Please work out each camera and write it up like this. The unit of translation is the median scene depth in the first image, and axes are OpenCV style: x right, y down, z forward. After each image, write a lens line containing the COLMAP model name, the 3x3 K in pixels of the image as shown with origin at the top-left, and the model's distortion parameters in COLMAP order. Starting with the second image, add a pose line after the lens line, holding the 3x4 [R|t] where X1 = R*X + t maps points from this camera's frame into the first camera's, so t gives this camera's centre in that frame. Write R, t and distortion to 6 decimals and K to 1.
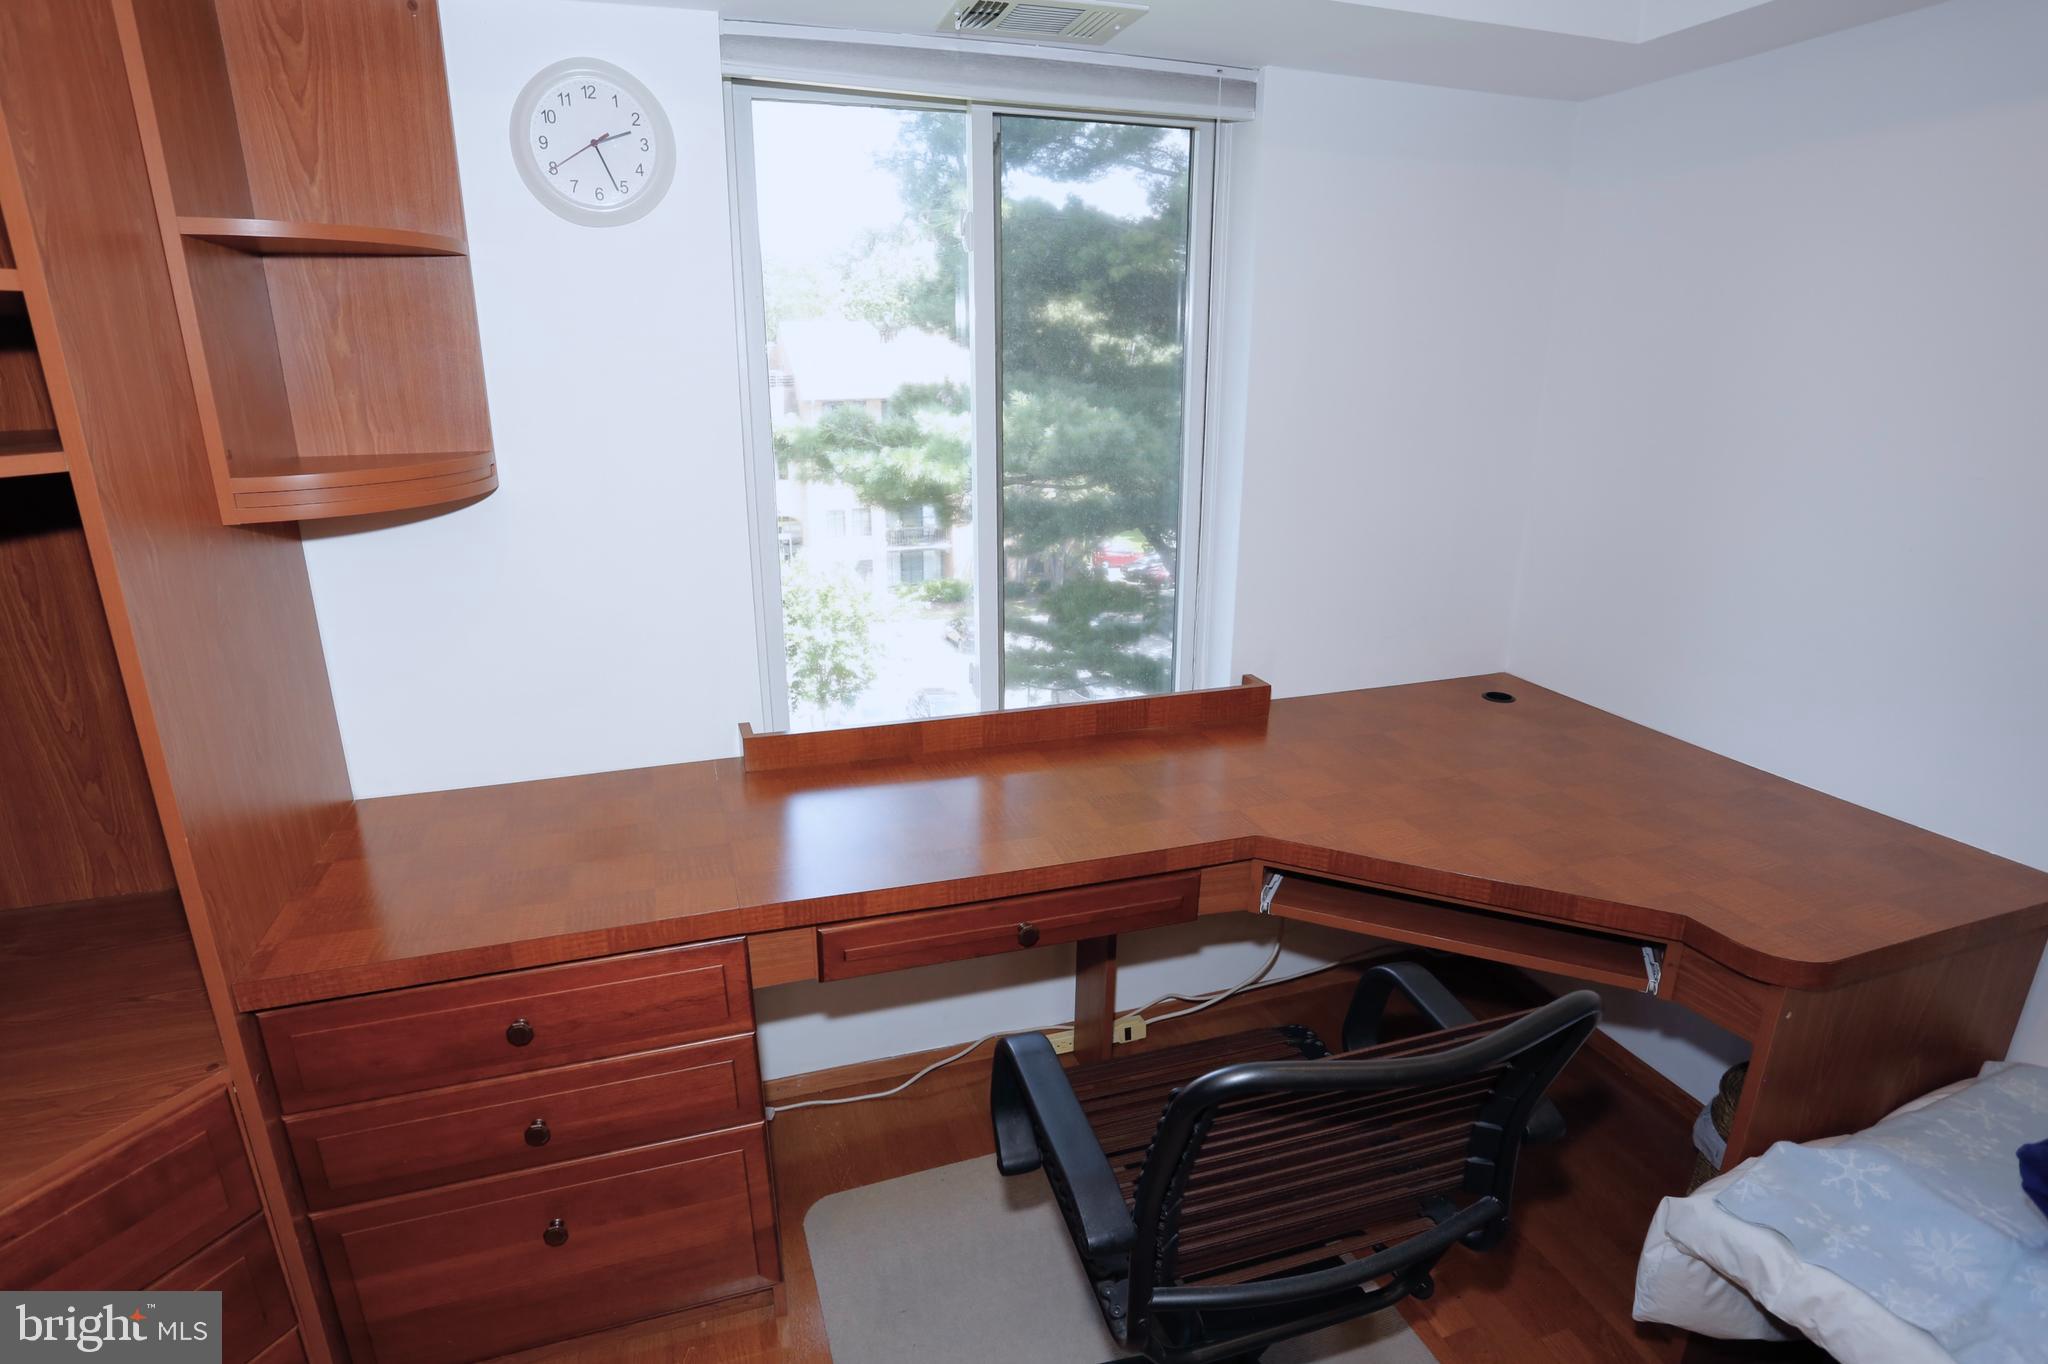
lens RADIAL K [[1025.6, 0, 1024.0], [0, 1025.6, 682.0], [0, 0, 1]] dist [-0.043931, 0.000463]
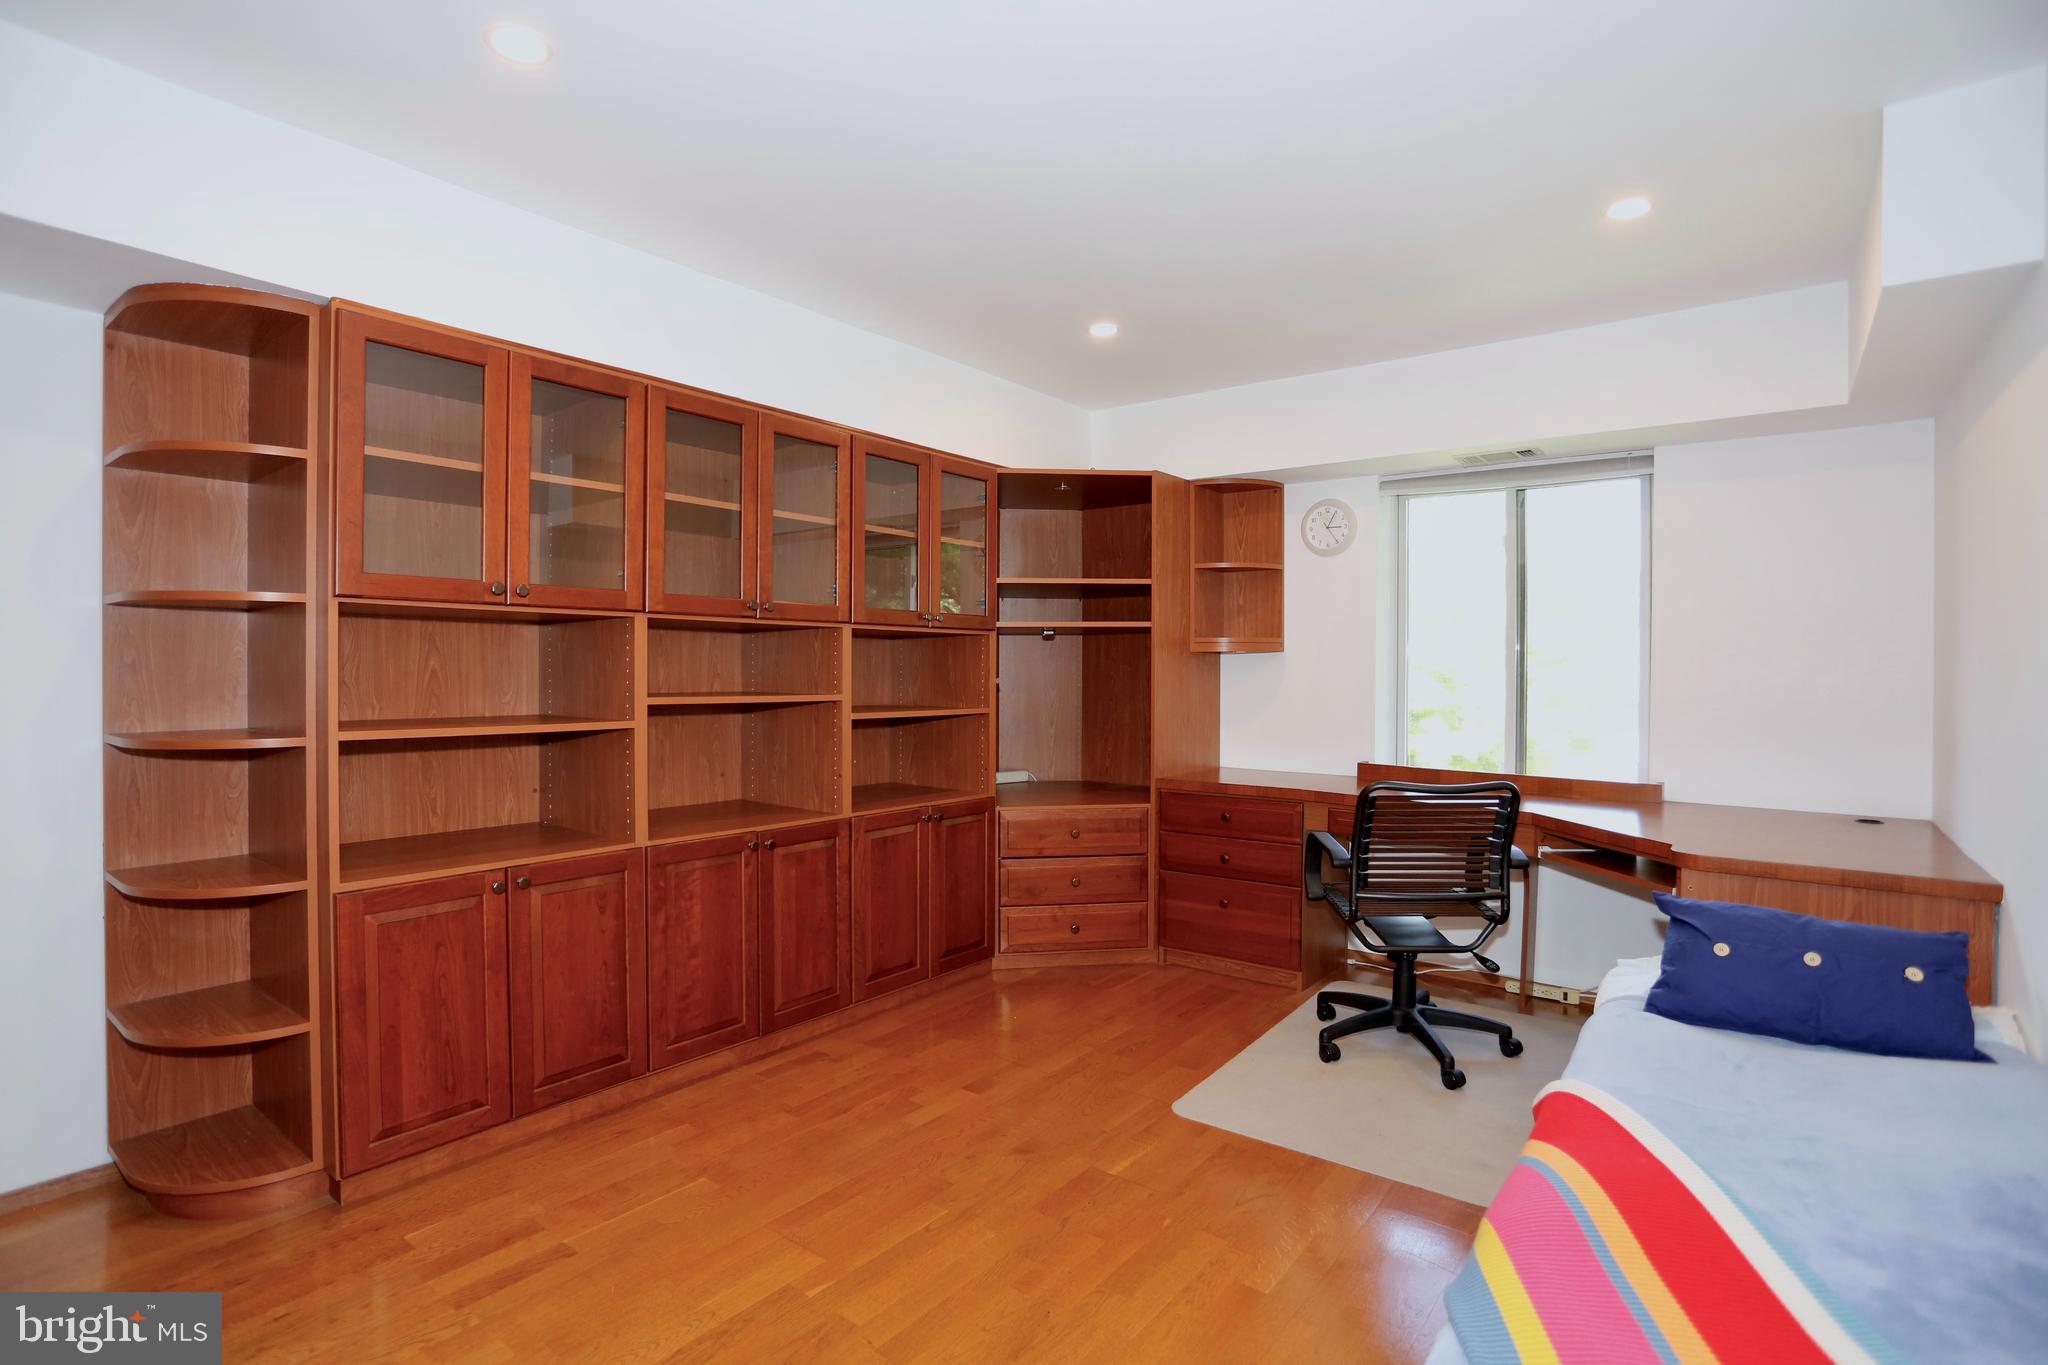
lens RADIAL K [[1080.4, 0, 1016.8], [0, 1080.4, 672.6], [0, 0, 1]] dist [-0.041702, 0.001219]
pose [[0.561763, 0.007978, -0.827260, 1.311635], [-0.249323, 0.955096, -0.160095, 0.447032], [0.788835, 0.296190, 0.538526, -0.970880]]
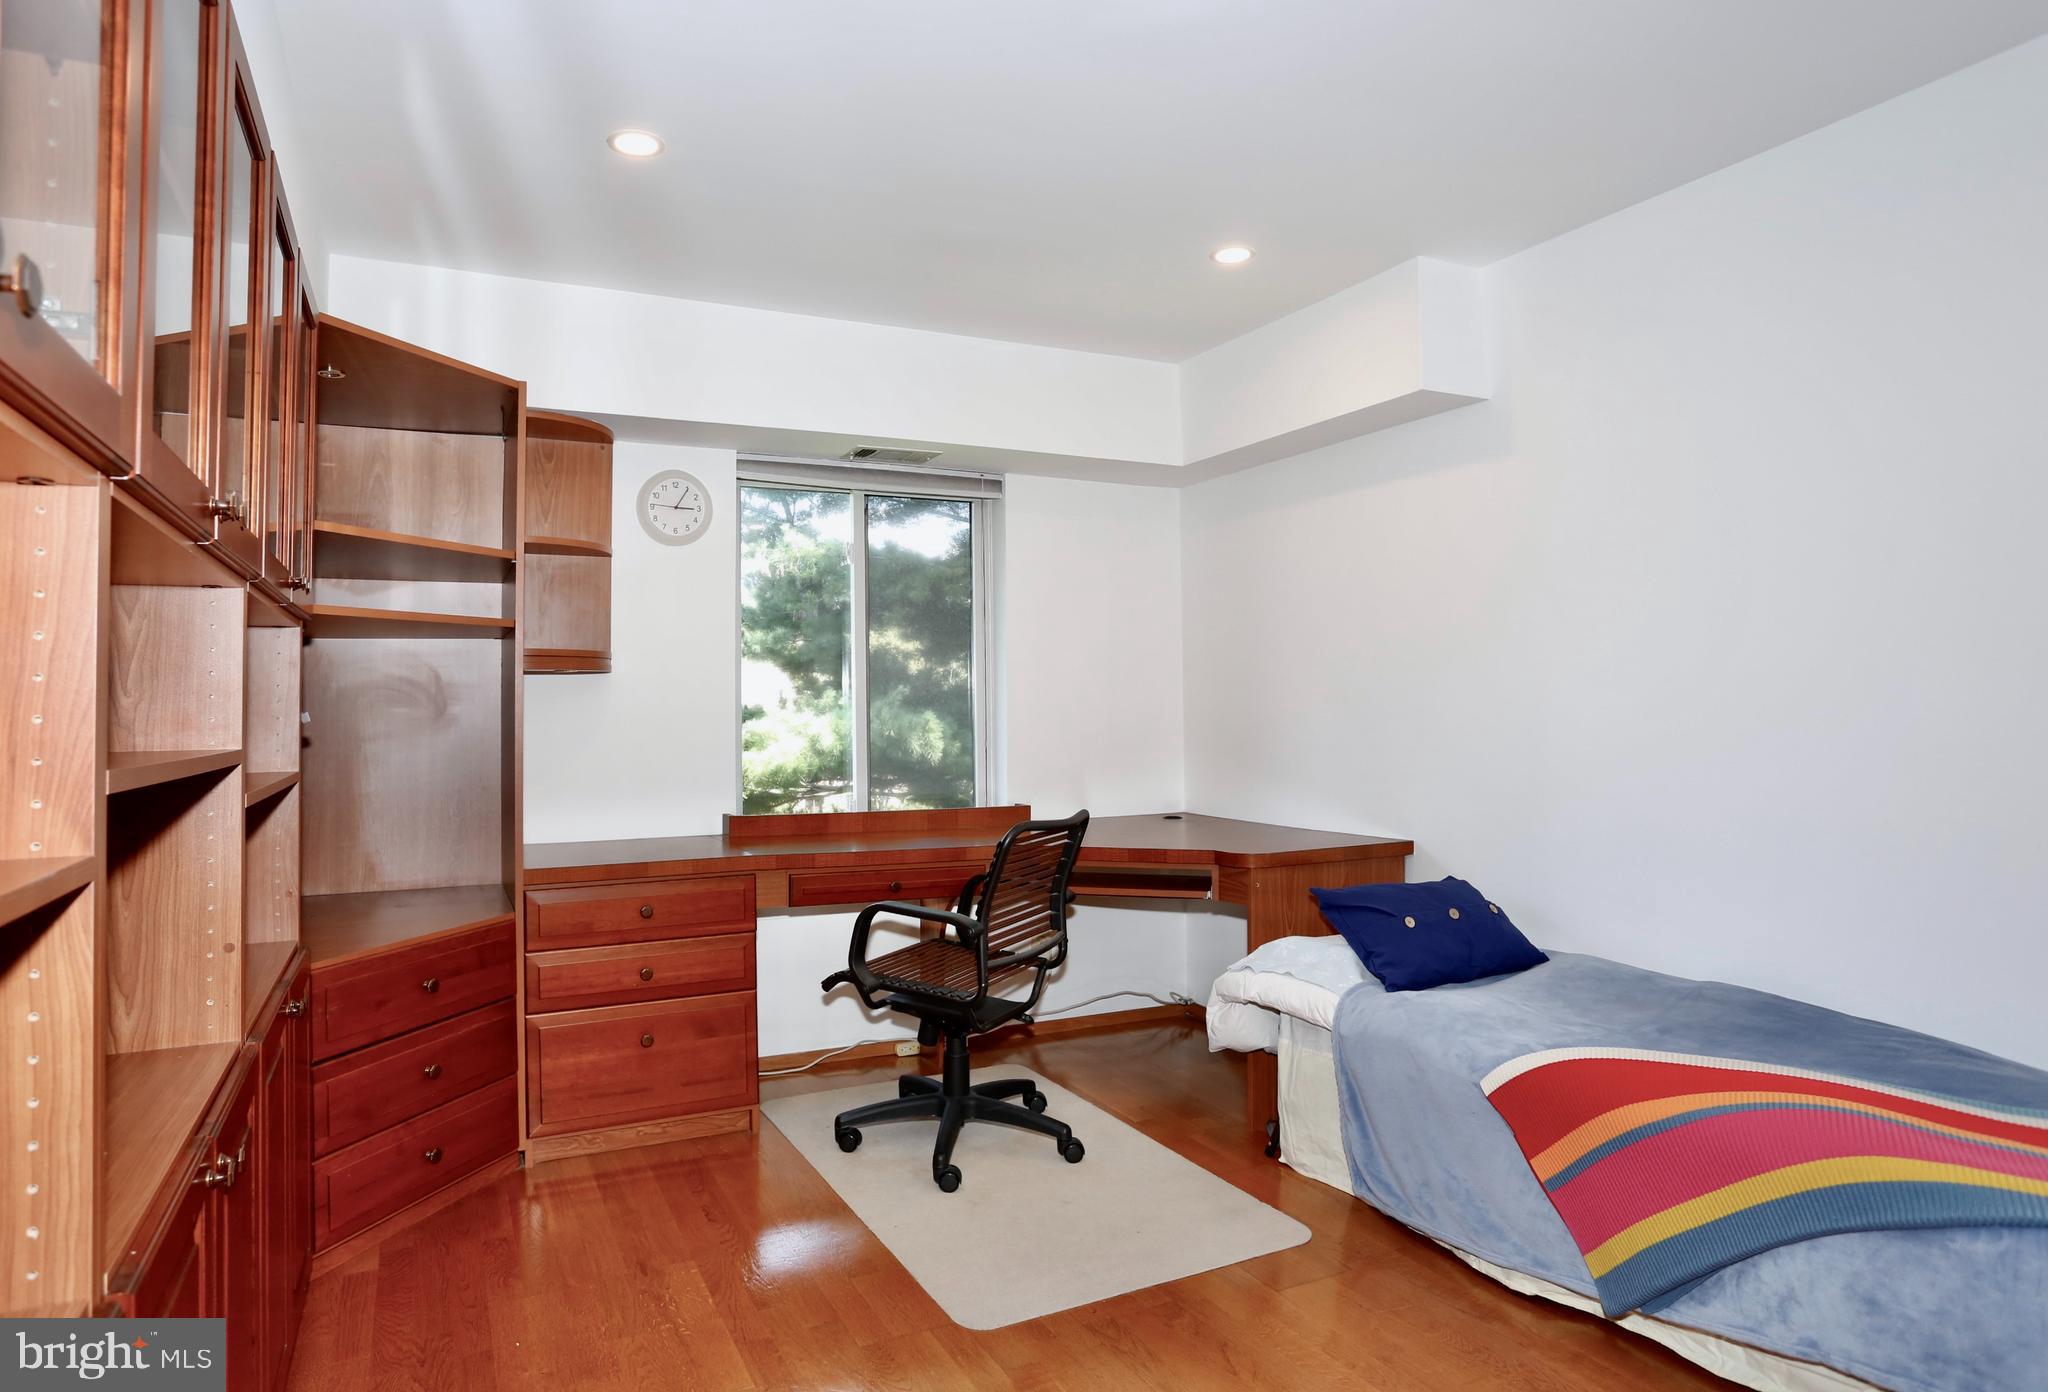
lens RADIAL K [[1195.0, 0, 1023.4], [0, 1195.0, 668.9], [0, 0, 1]] dist [-0.000764, -0.000181]
pose [[0.986842, -0.008024, 0.161490, -0.108386], [0.061056, 0.943315, -0.326233, 0.531727], [-0.149718, 0.331801, 0.931393, -1.098813]]
